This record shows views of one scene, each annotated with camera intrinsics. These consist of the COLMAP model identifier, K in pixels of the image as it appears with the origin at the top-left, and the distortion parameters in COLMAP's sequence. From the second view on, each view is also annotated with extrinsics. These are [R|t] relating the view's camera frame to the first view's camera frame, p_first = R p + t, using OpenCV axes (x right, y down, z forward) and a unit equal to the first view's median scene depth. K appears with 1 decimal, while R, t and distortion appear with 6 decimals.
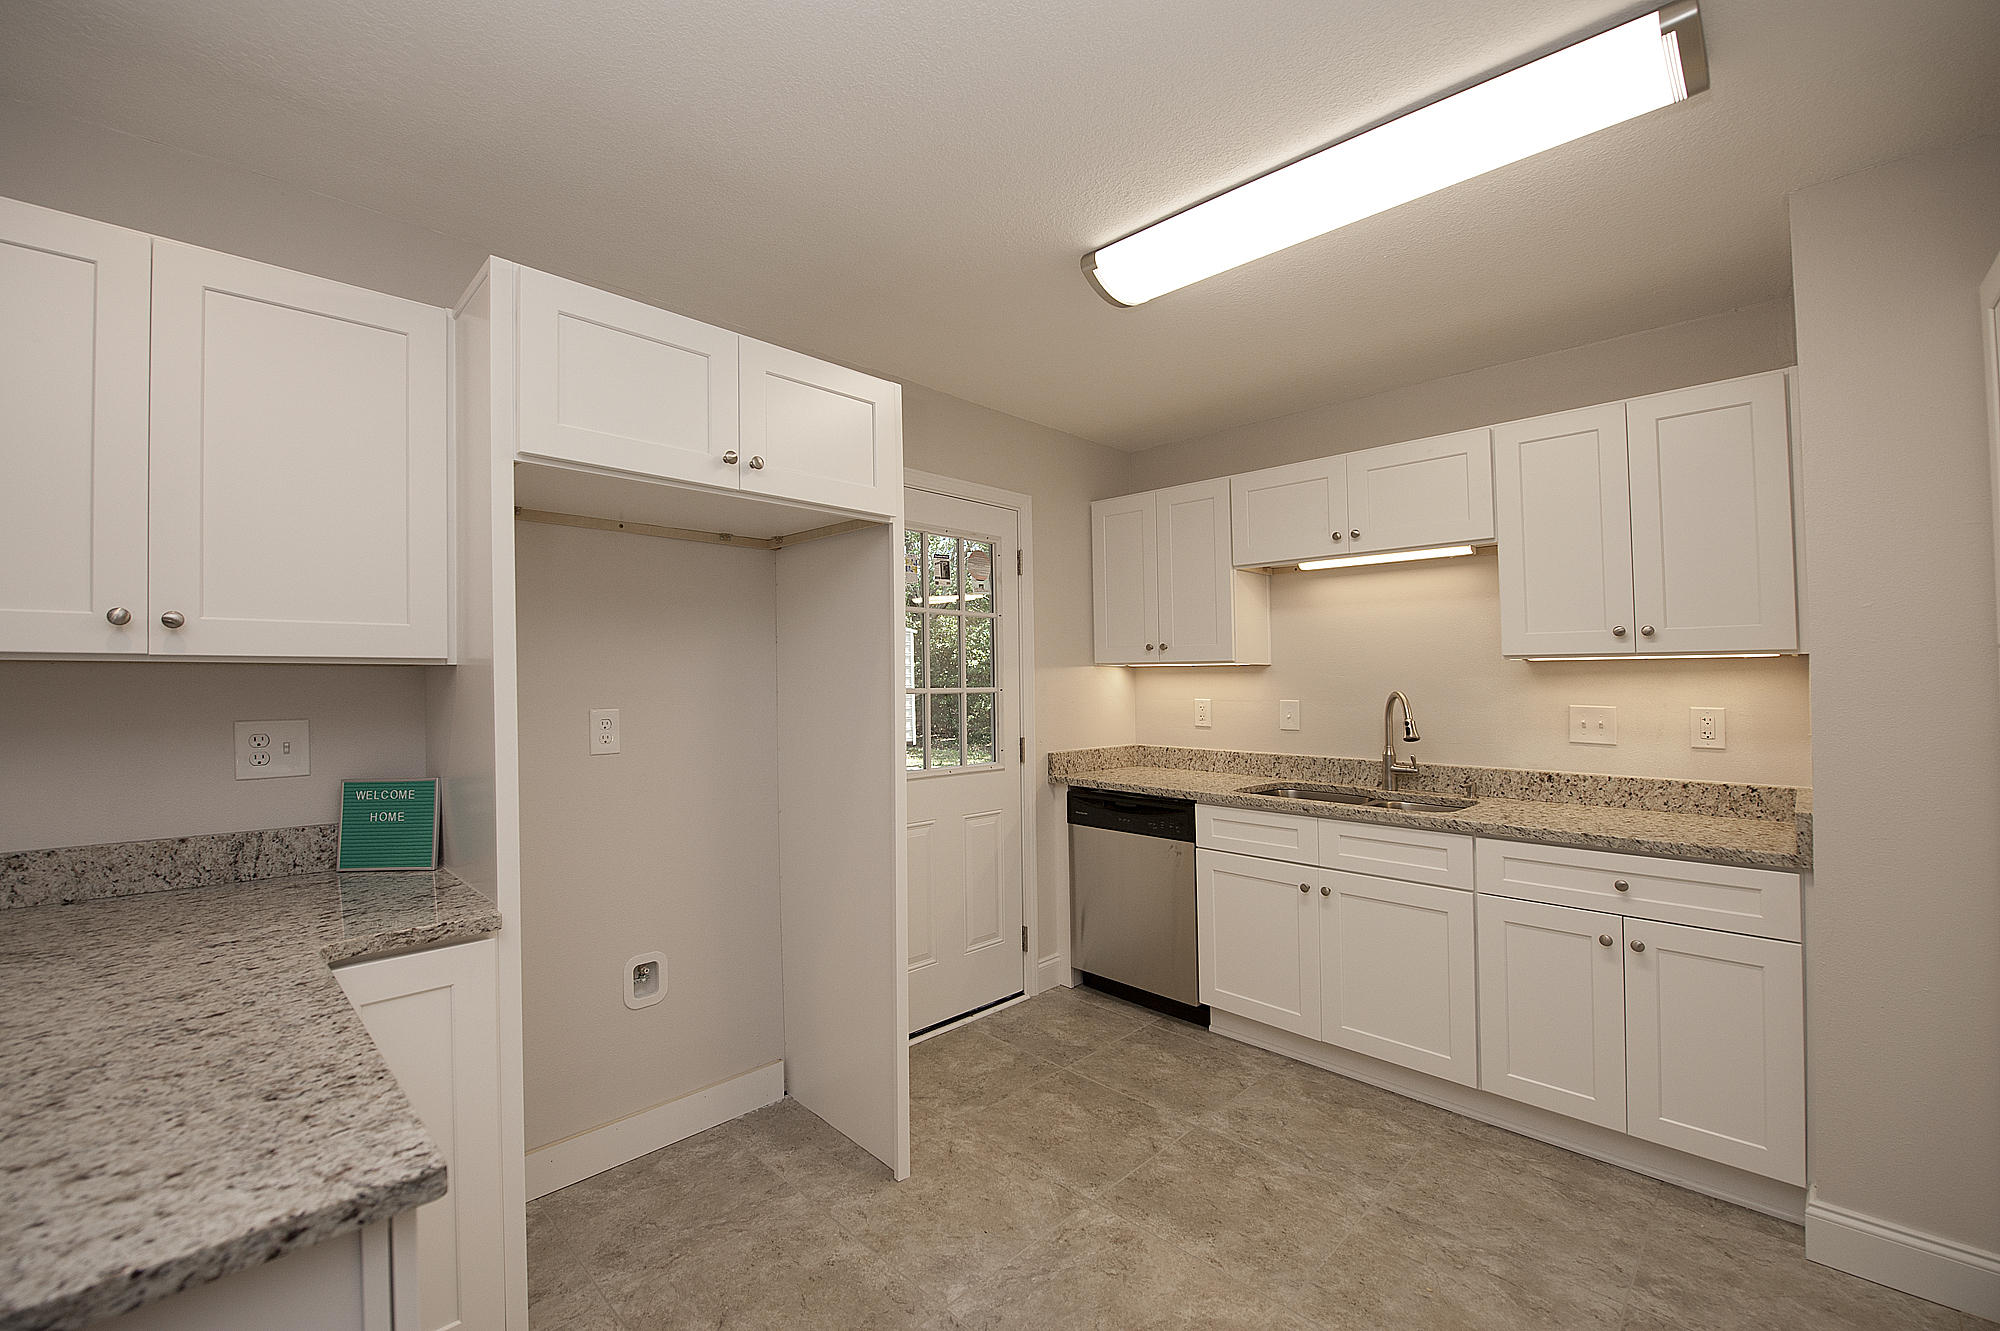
lens RADIAL K [[825.2, 0, 978.8], [0, 825.2, 652.8], [0, 0, 1]] dist [-0.016961, -0.001749]
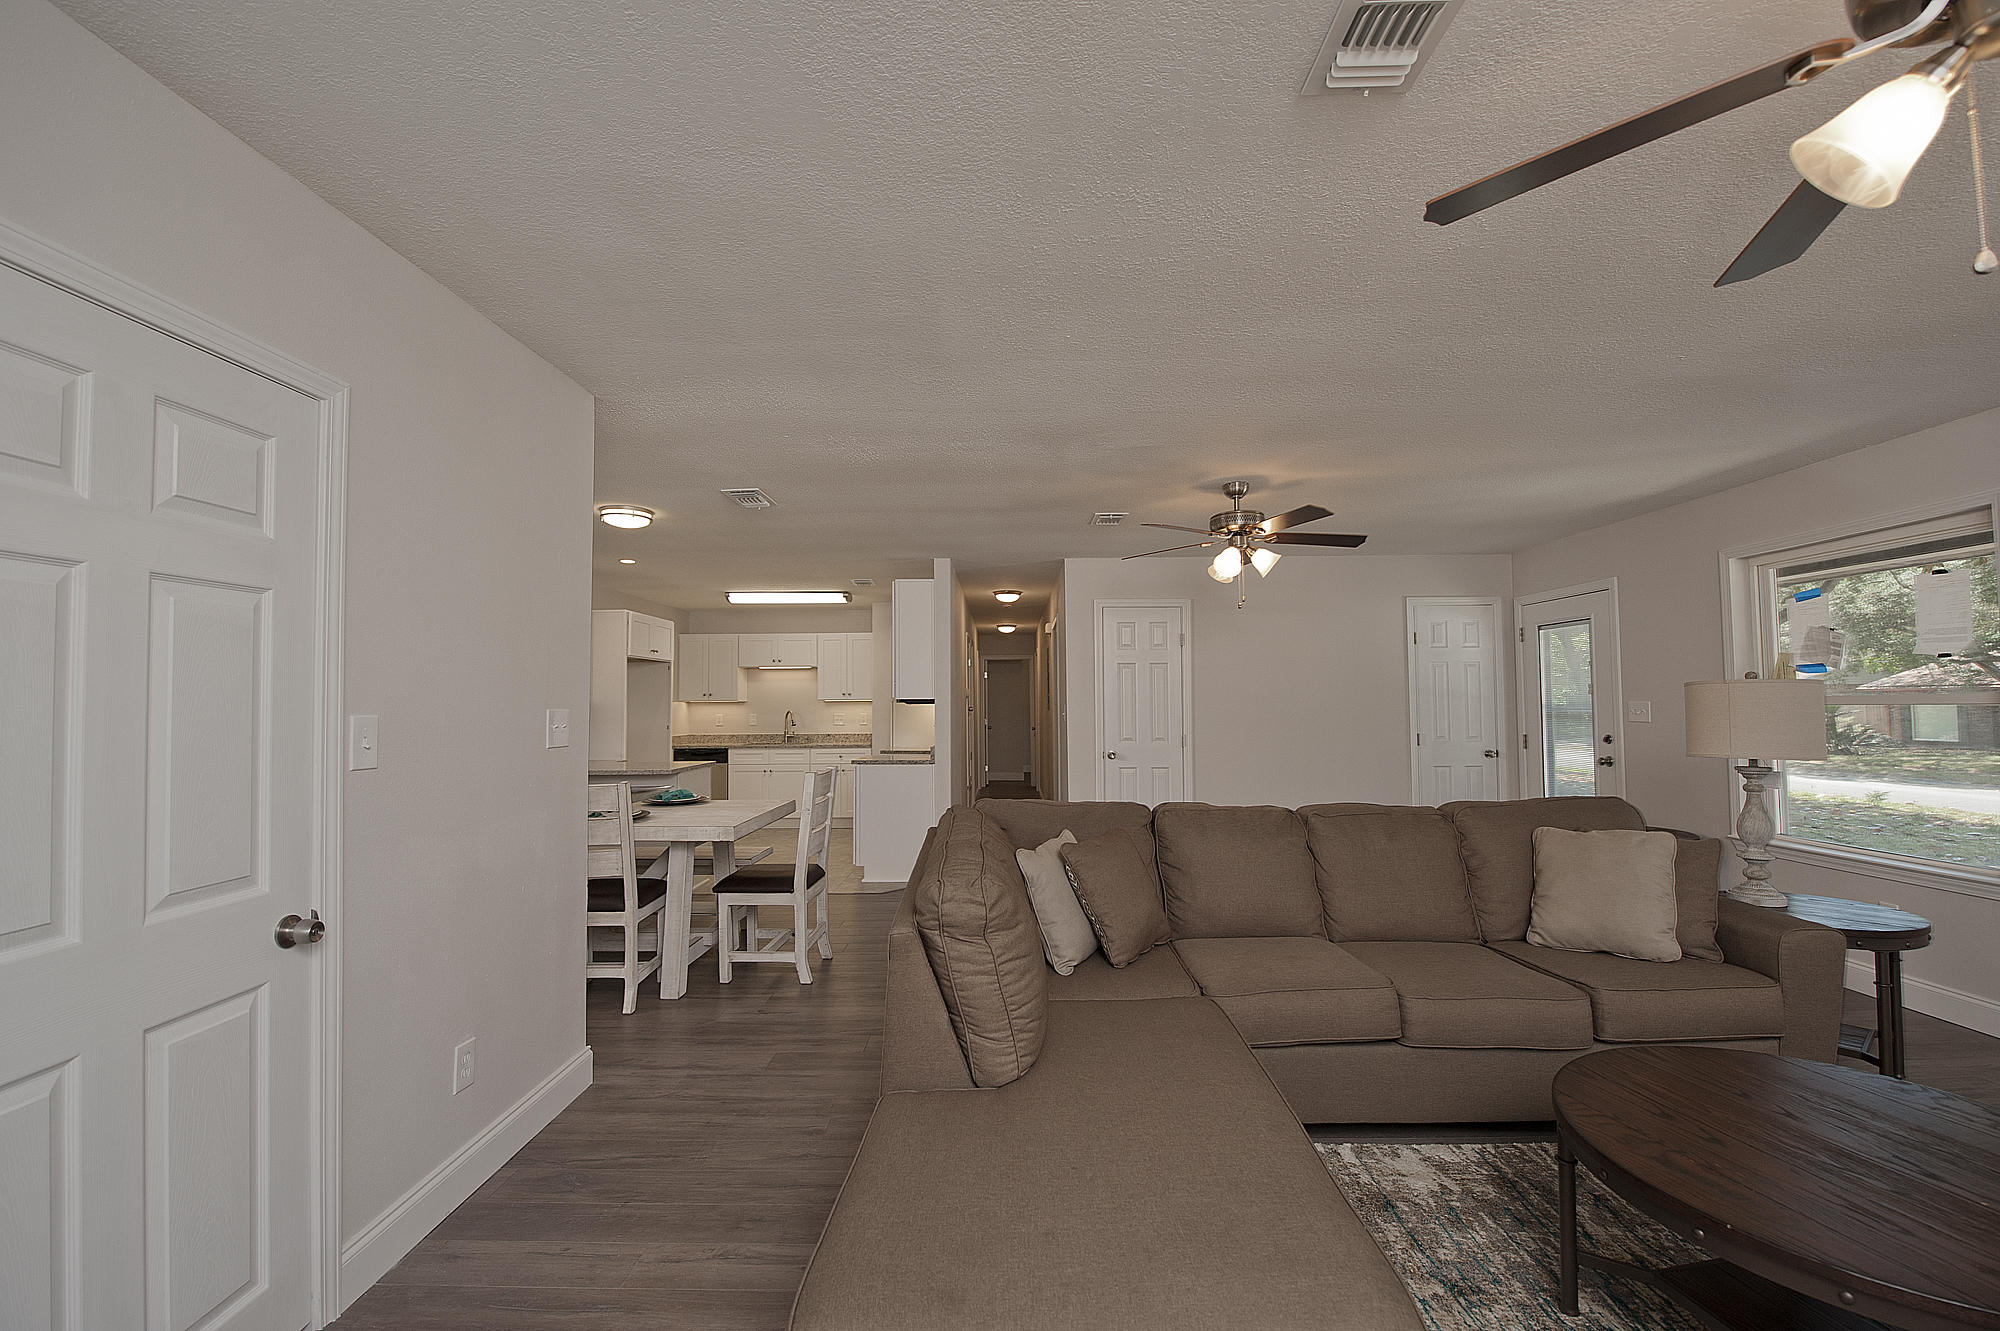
lens RADIAL K [[825.2, 0, 1004.7], [0, 825.2, 670.5], [0, 0, 1]] dist [-0.016961, -0.001749]
pose [[0.694856, 0.027277, 0.718632, -1.485518], [-0.018244, 0.999627, -0.020302, -0.069717], [-0.718918, 0.000996, 0.695094, -2.225852]]
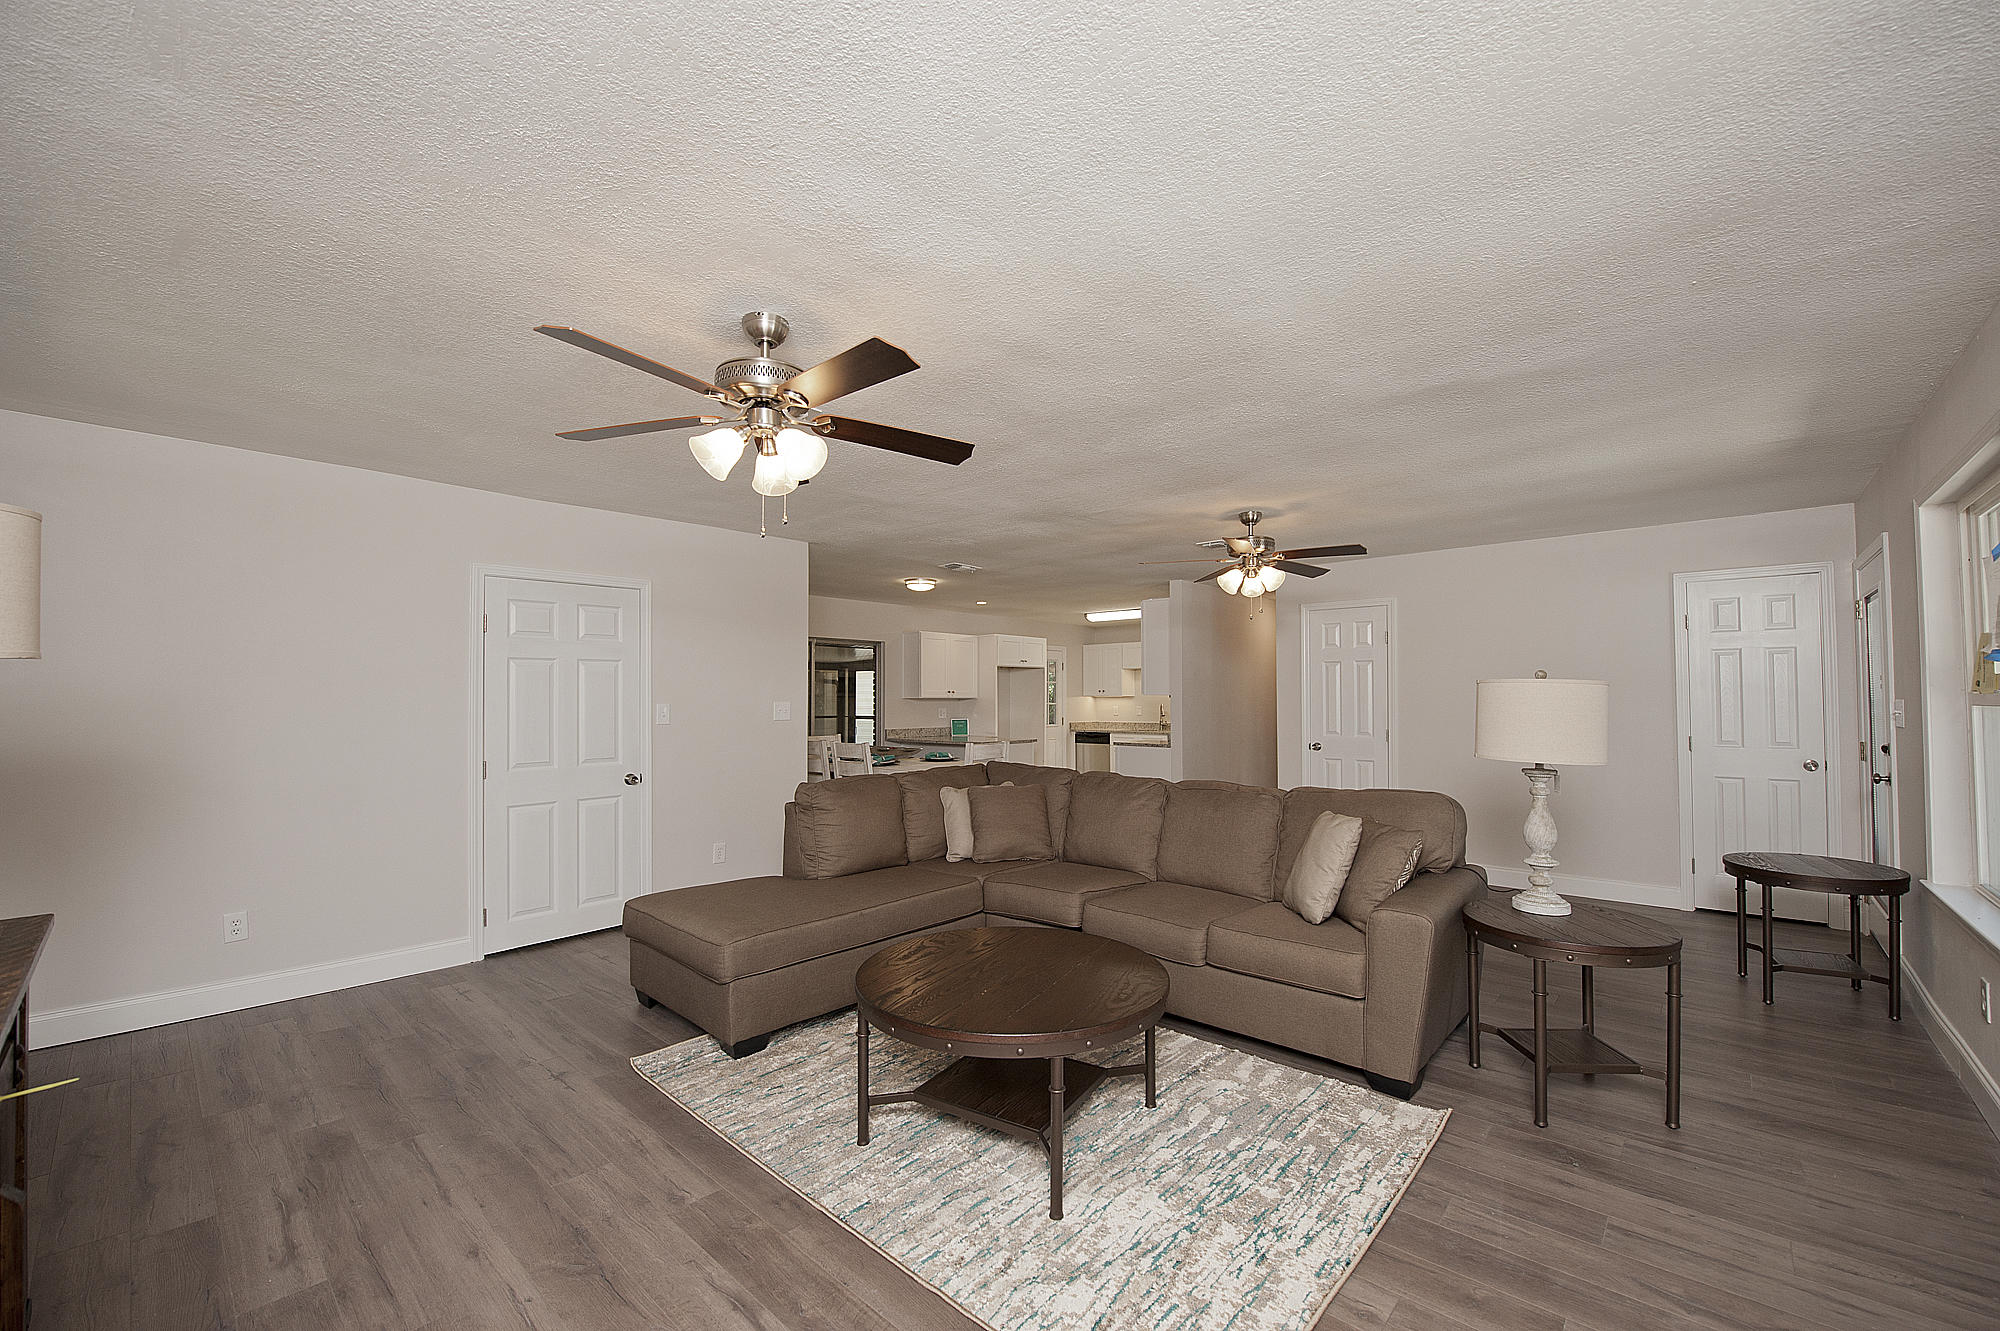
lens RADIAL K [[831.8, 0, 1015.2], [0, 831.8, 687.9], [0, 0, 1]] dist [-0.019497, -0.000161]
pose [[0.995030, -0.000940, 0.099571, -0.684178], [-0.000667, 0.999870, 0.016101, -0.106213], [-0.099573, -0.016088, 0.994900, -3.386939]]
